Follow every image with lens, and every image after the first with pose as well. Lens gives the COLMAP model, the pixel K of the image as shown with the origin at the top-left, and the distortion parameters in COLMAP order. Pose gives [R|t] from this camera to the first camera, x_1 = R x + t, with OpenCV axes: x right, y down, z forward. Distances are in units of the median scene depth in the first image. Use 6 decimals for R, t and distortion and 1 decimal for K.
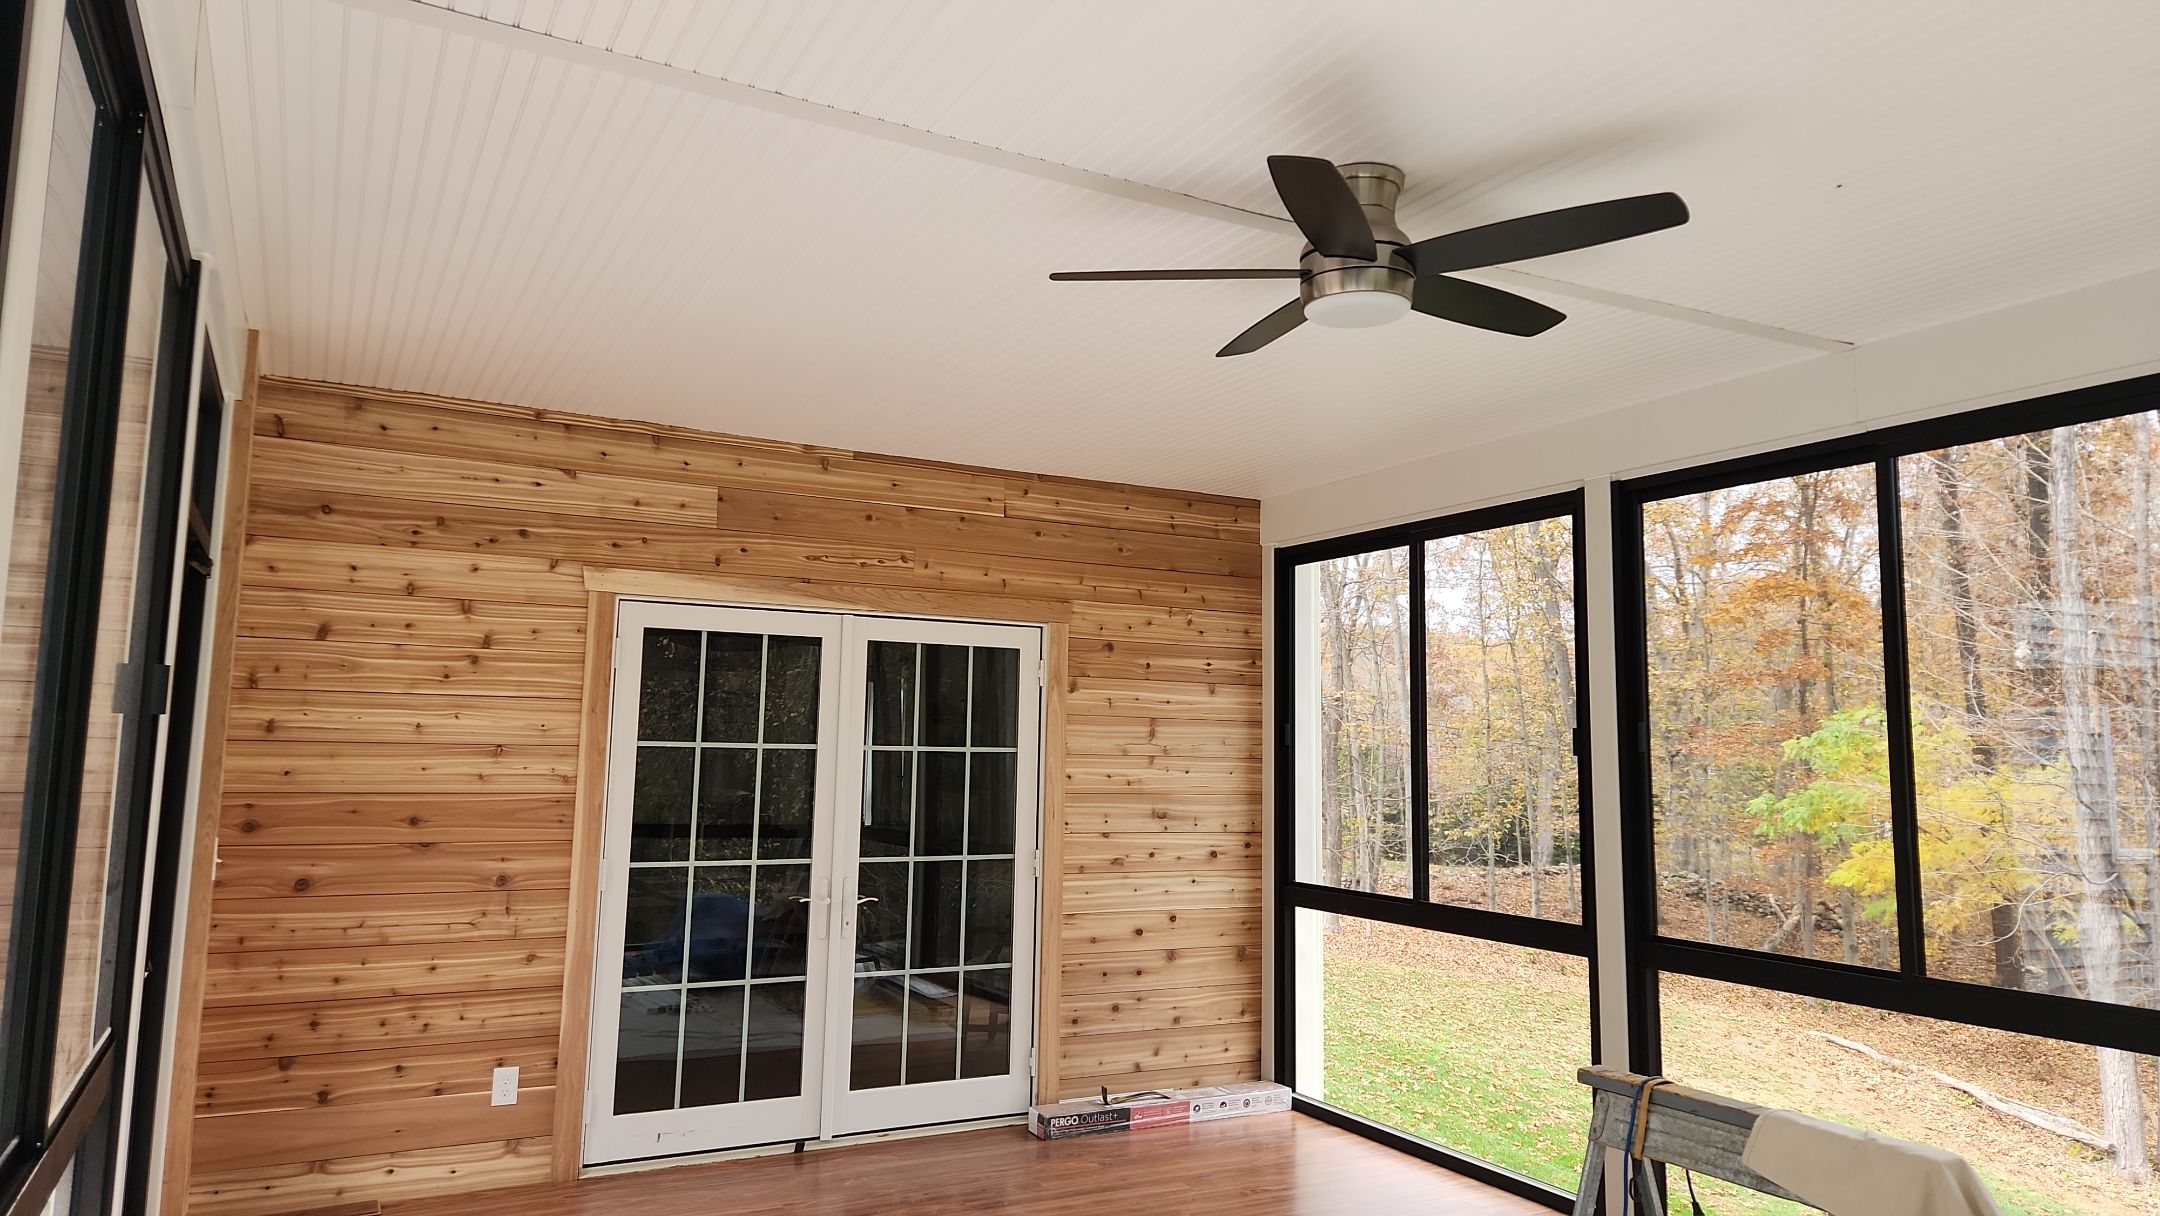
lens RADIAL K [[1459.5, 0, 1065.1], [0, 1459.5, 580.5], [0, 0, 1]] dist [0.067389, -0.054313]
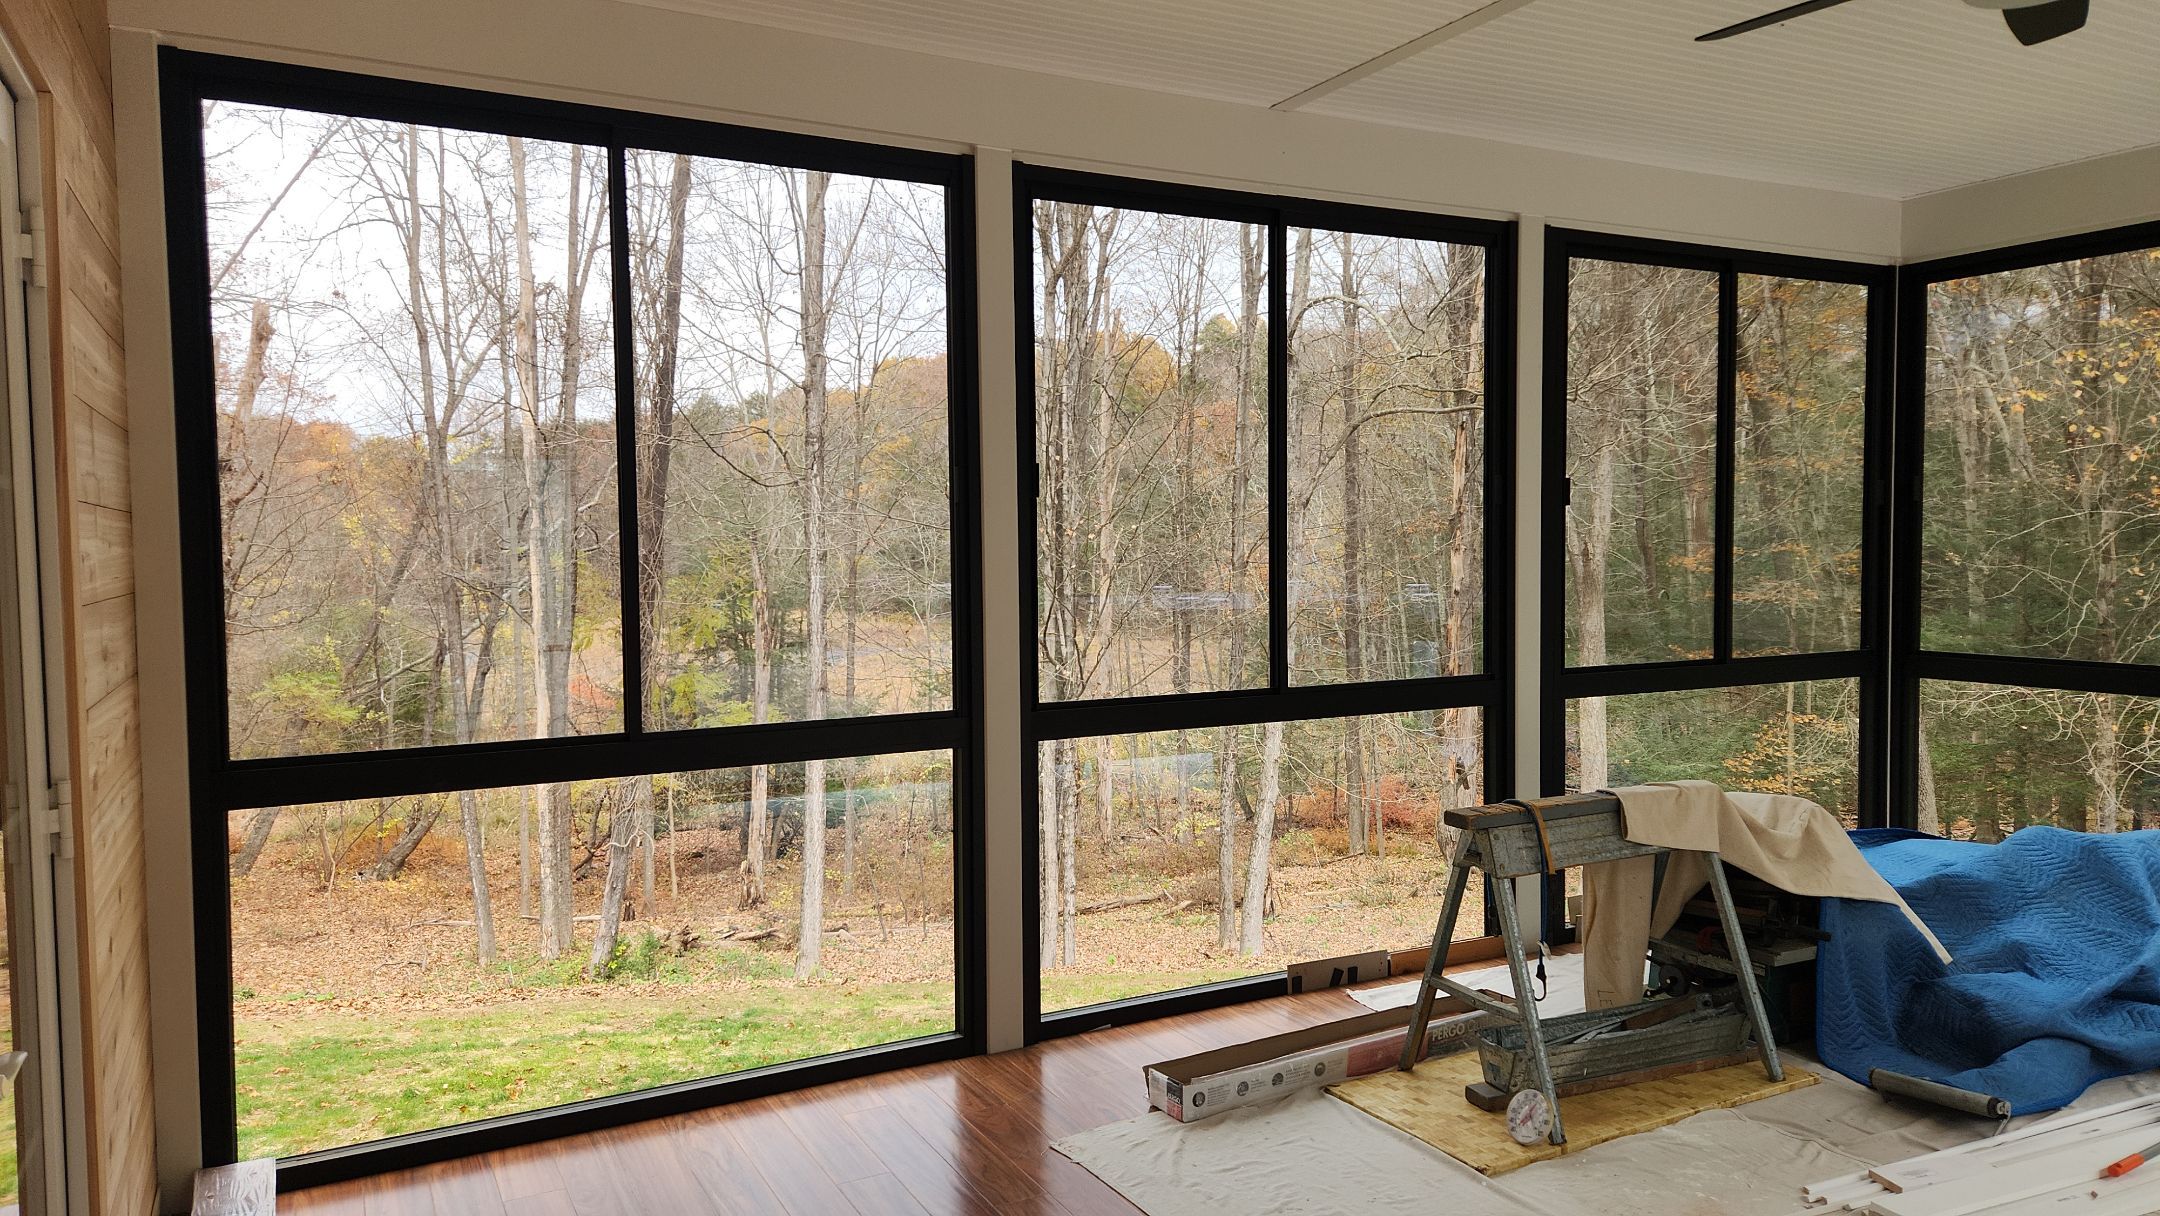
lens RADIAL K [[1459.5, 0, 1097.4], [0, 1459.5, 598.0], [0, 0, 1]] dist [0.067389, -0.054313]
pose [[-0.019030, -0.068378, 0.997478, -0.469268], [-0.116835, 0.990976, 0.065704, 0.113176], [-0.992969, -0.115290, -0.026847, 0.979284]]
